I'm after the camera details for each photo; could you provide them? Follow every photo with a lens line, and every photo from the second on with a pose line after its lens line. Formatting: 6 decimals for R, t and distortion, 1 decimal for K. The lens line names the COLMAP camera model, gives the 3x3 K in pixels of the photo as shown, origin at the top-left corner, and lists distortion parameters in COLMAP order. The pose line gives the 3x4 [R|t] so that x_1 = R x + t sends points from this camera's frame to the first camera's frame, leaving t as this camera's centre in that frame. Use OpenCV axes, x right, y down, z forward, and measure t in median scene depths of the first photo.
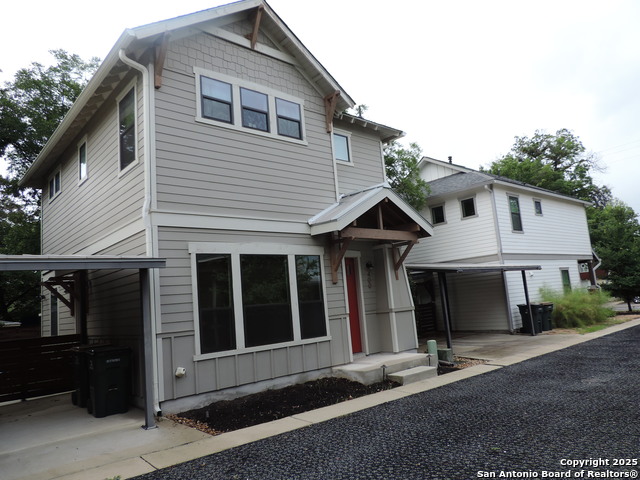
lens RADIAL K [[454.9, 0, 320.0], [0, 454.9, 240.0], [0, 0, 1]] dist [-0.021903, 0.007290]
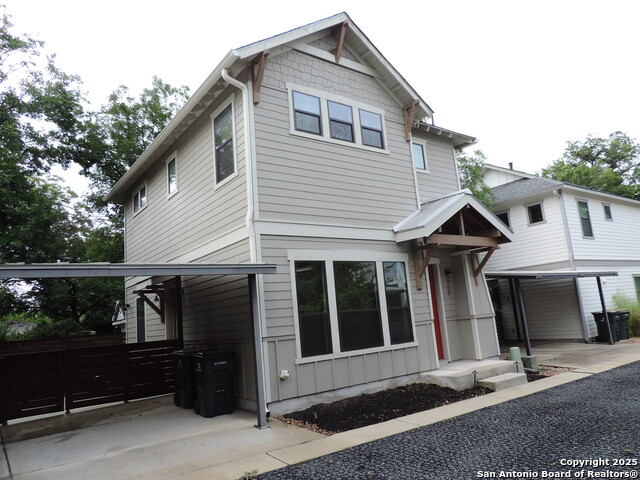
lens RADIAL K [[454.9, 0, 320.0], [0, 454.9, 240.0], [0, 0, 1]] dist [-0.021903, 0.007290]
pose [[0.996248, -0.015286, -0.085183, -0.103694], [0.013133, 0.999581, -0.025783, 0.008832], [0.085541, 0.024567, 0.996032, -0.026531]]
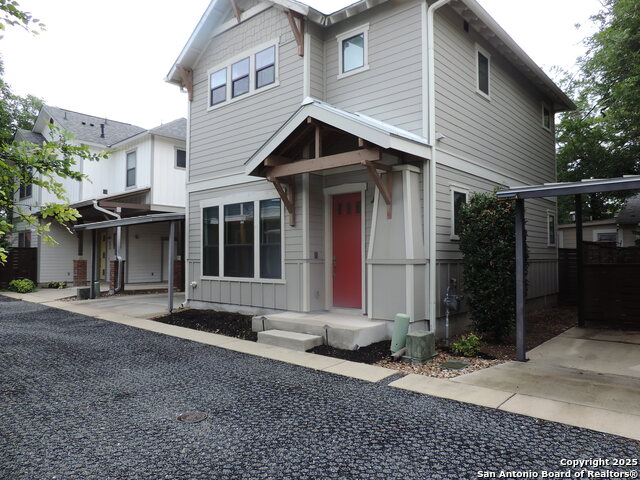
lens RADIAL K [[454.9, 0, 320.0], [0, 454.9, 240.0], [0, 0, 1]] dist [-0.021903, 0.007290]
pose [[0.121606, 0.041746, -0.991700, 1.011535], [0.129658, 0.989886, 0.057569, 0.079600], [0.984074, -0.135583, 0.114964, 0.978955]]
